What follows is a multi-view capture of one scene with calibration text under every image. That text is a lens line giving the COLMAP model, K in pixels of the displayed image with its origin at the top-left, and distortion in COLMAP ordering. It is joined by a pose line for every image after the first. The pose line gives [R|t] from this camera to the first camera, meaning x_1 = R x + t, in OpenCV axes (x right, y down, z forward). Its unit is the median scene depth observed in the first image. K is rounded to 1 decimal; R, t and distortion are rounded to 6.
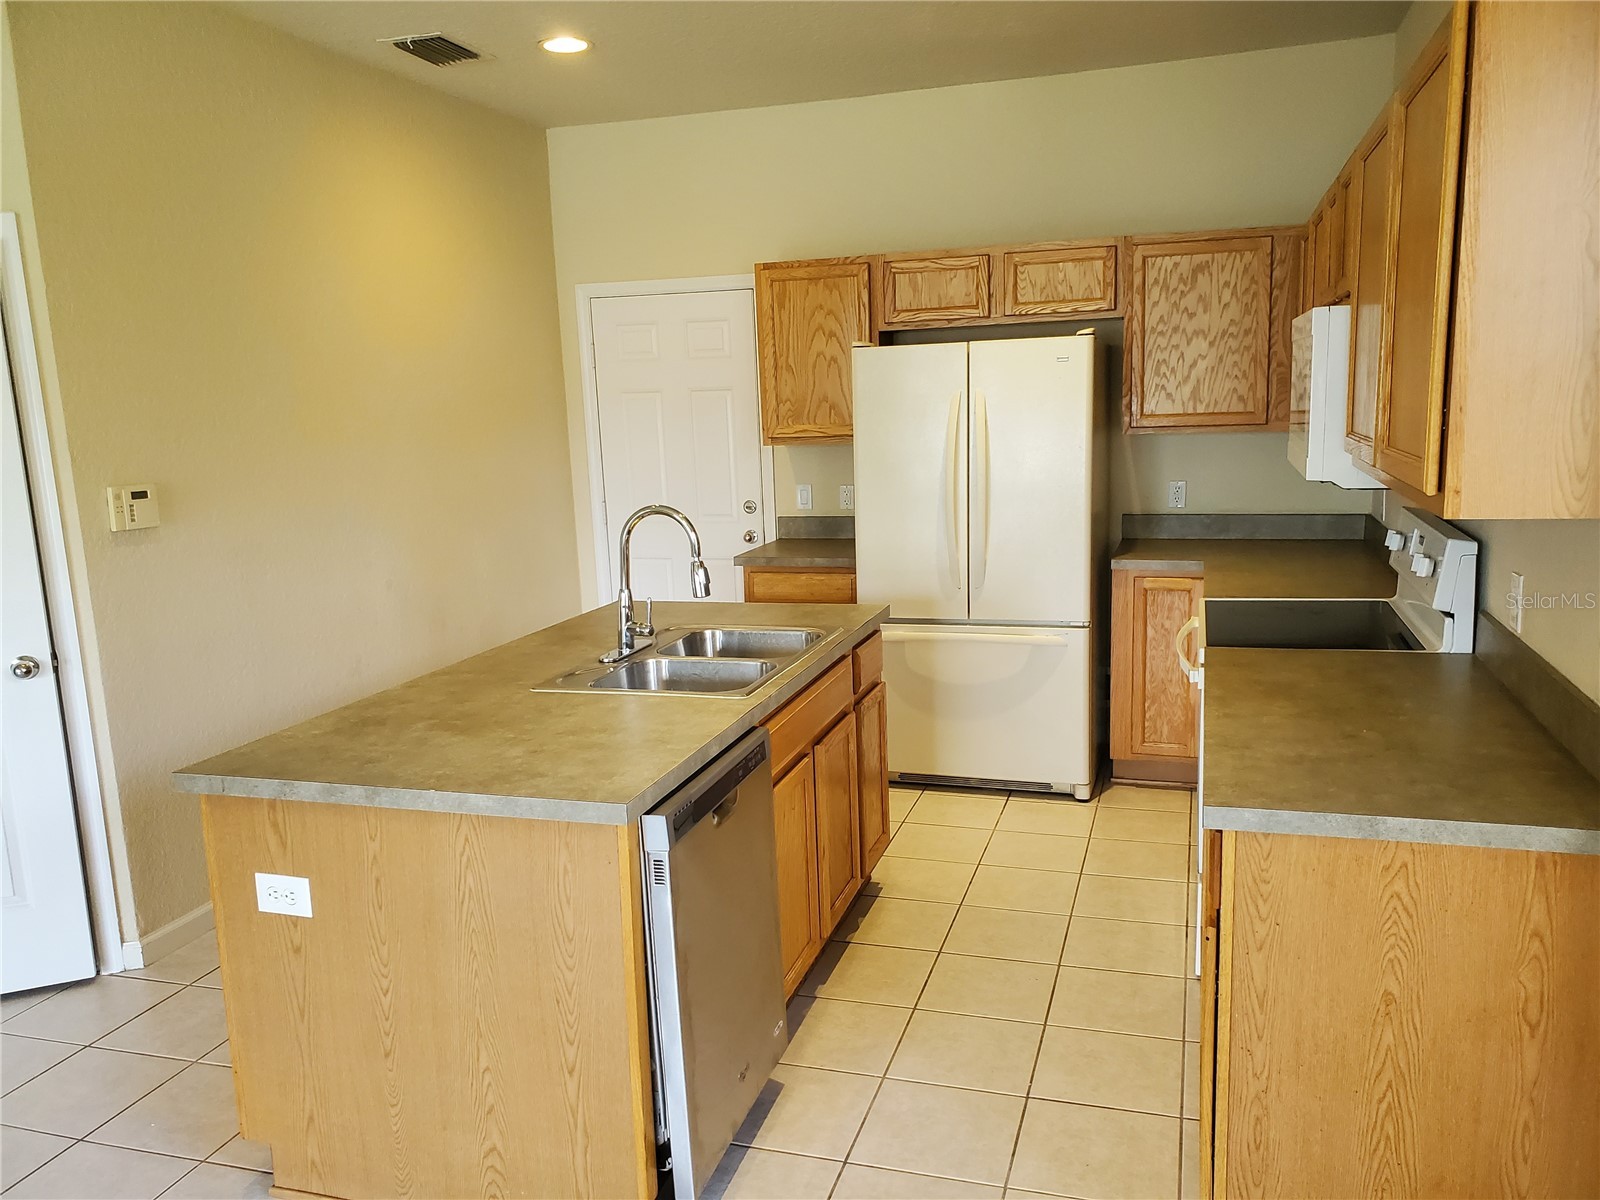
lens RADIAL K [[1272.0, 0, 809.1], [0, 1272.0, 640.9], [0, 0, 1]] dist [0.009524, 0.001574]
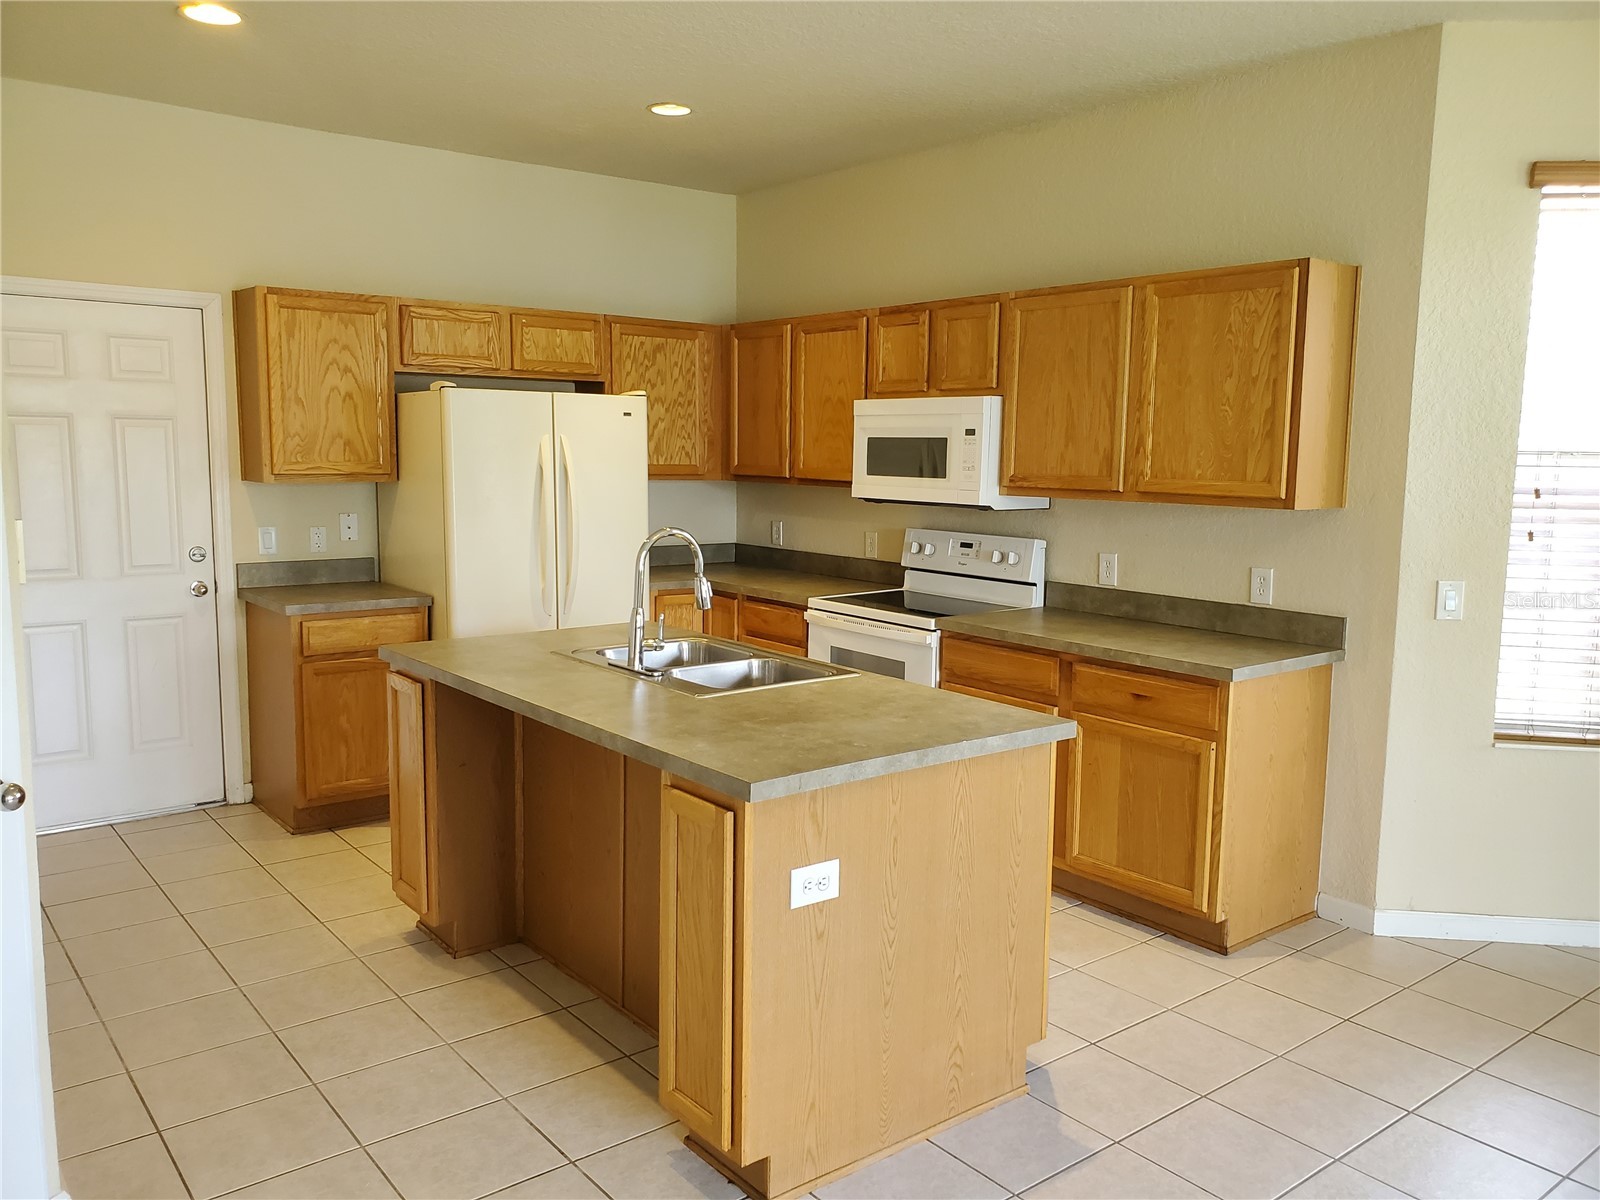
lens RADIAL K [[1253.0, 0, 803.9], [0, 1253.0, 639.5], [0, 0, 1]] dist [0.078018, -0.313636]
pose [[0.543681, -0.080578, 0.835415, -0.666510], [0.127432, 0.991766, 0.012727, -0.006173], [-0.829561, 0.099540, 0.549472, 0.226825]]
